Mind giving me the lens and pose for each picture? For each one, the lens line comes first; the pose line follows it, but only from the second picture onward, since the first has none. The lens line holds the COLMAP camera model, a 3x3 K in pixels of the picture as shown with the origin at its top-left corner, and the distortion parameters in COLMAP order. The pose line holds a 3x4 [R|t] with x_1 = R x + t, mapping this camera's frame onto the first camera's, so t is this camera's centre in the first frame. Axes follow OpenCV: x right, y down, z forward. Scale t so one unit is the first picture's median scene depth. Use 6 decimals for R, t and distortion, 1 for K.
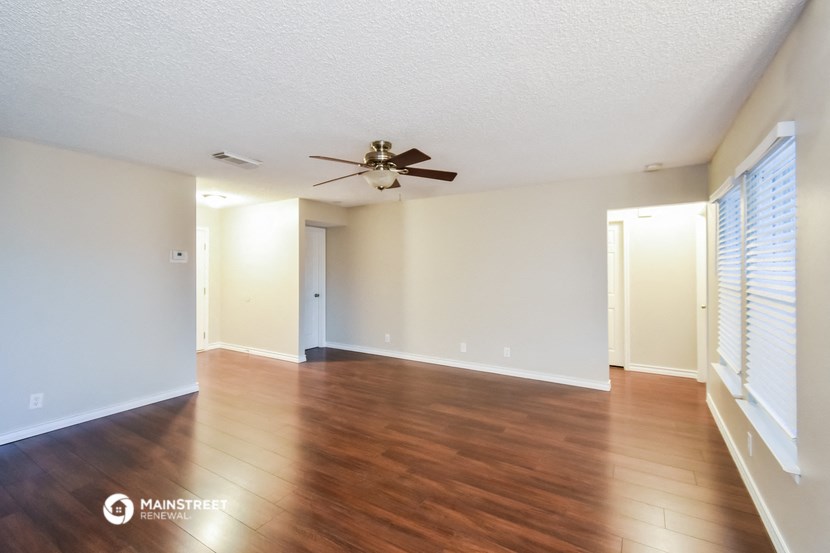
lens RADIAL K [[368.9, 0, 417.1], [0, 368.9, 266.3], [0, 0, 1]] dist [-0.000028, -0.000140]
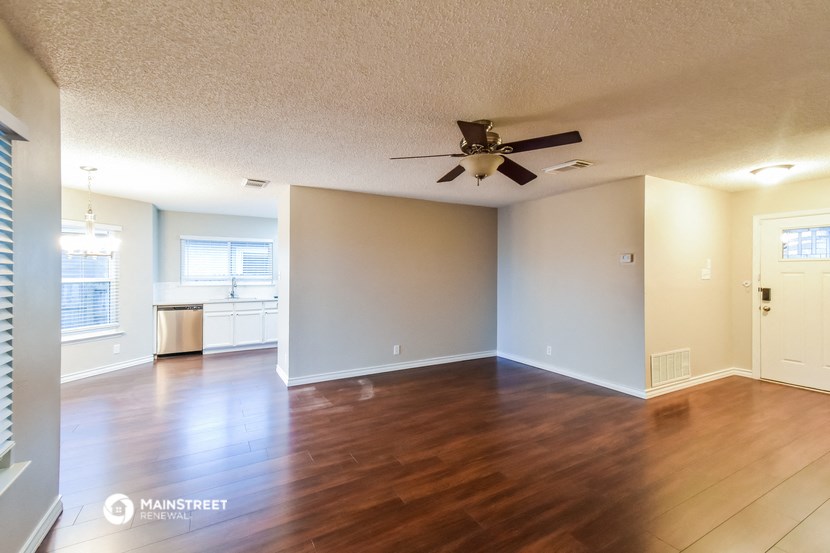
lens RADIAL K [[368.9, 0, 417.1], [0, 368.9, 266.3], [0, 0, 1]] dist [-0.000028, -0.000140]
pose [[-0.485940, -0.011203, -0.873921, 0.802351], [0.007398, 0.999829, -0.016931, 0.008044], [0.873961, -0.014693, -0.485774, 1.427887]]
